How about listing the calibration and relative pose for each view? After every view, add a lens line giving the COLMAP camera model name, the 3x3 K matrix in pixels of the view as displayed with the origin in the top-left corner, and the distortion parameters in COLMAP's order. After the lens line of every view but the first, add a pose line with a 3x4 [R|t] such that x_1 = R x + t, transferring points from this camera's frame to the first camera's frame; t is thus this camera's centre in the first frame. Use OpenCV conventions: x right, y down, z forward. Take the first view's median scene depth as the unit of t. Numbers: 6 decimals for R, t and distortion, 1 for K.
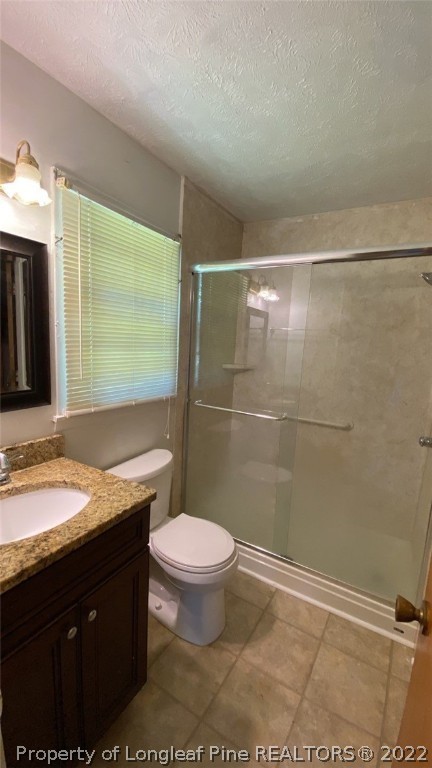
lens RADIAL K [[310.2, 0, 216.0], [0, 310.2, 384.0], [0, 0, 1]] dist [0.023440, -0.022811]
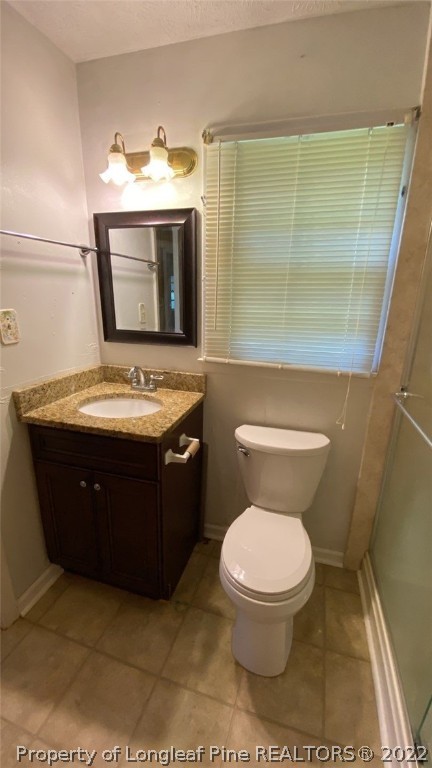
lens RADIAL K [[310.2, 0, 216.0], [0, 310.2, 384.0], [0, 0, 1]] dist [0.023440, -0.022811]
pose [[0.242375, 0.228917, -0.942789, 0.673782], [-0.141267, 0.969735, 0.199142, -0.048863], [0.959843, 0.084918, 0.267378, 0.769276]]
